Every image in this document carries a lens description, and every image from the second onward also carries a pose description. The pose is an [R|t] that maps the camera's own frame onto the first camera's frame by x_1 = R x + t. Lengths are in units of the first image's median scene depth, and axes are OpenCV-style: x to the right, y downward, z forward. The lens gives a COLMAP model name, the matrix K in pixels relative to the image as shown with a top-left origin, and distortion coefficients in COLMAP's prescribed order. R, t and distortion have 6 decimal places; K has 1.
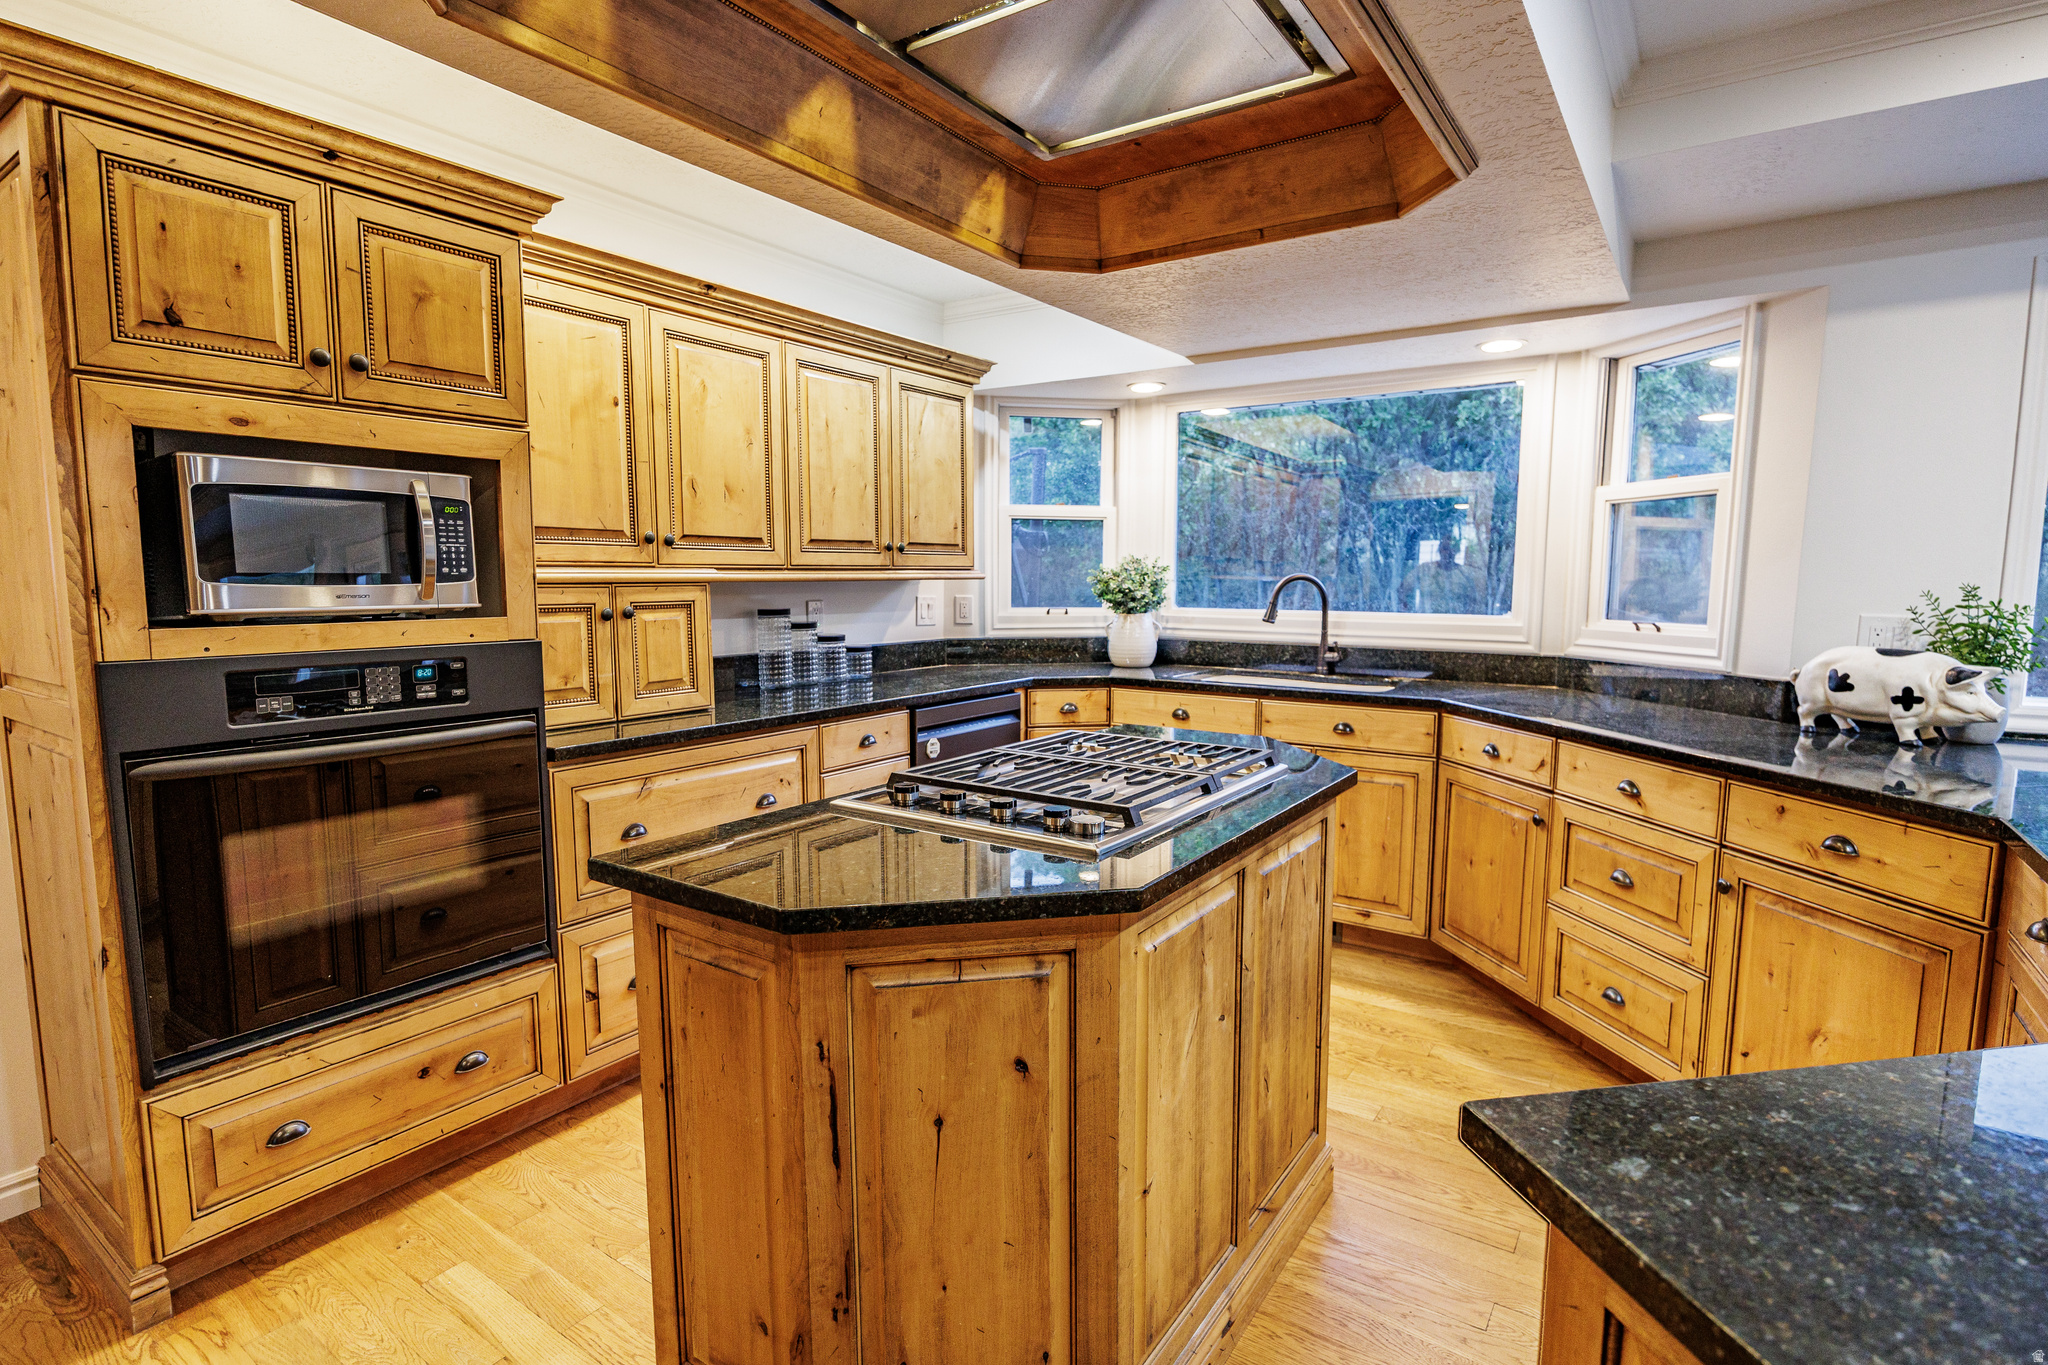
lens RADIAL K [[1008.8, 0, 1023.8], [0, 1008.8, 679.9], [0, 0, 1]] dist [-0.004009, -0.001449]
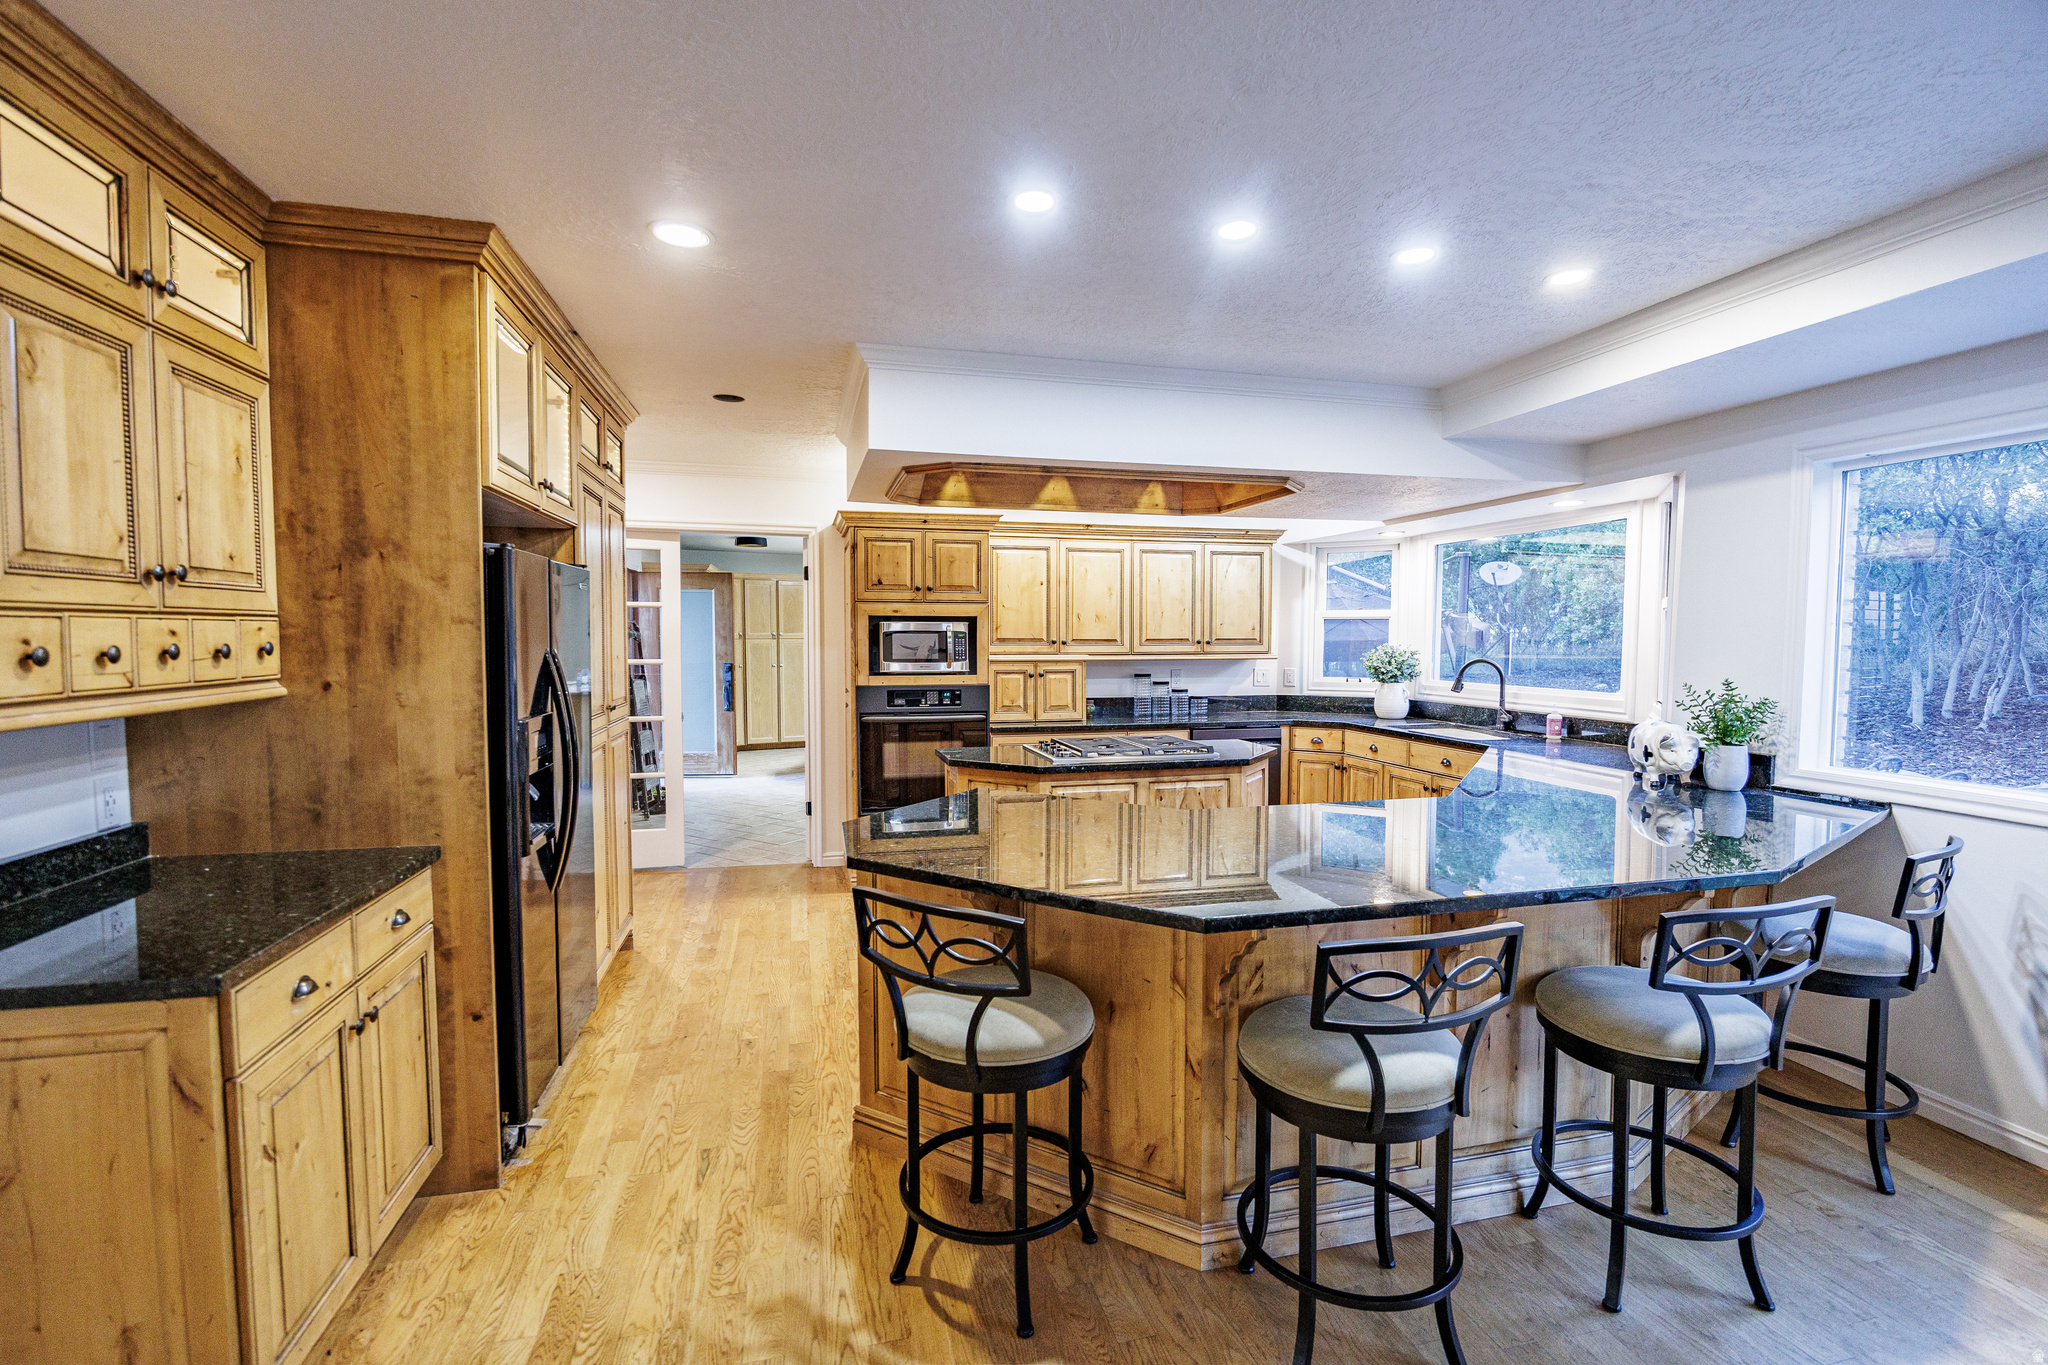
lens RADIAL K [[935.5, 0, 1025.4], [0, 935.5, 686.1], [0, 0, 1]] dist [0.000458, -0.000015]
pose [[0.748815, 0.032749, -0.661970, 0.964040], [-0.067230, 0.997380, -0.026707, 0.018456], [0.659361, 0.064502, 0.749055, -0.597430]]
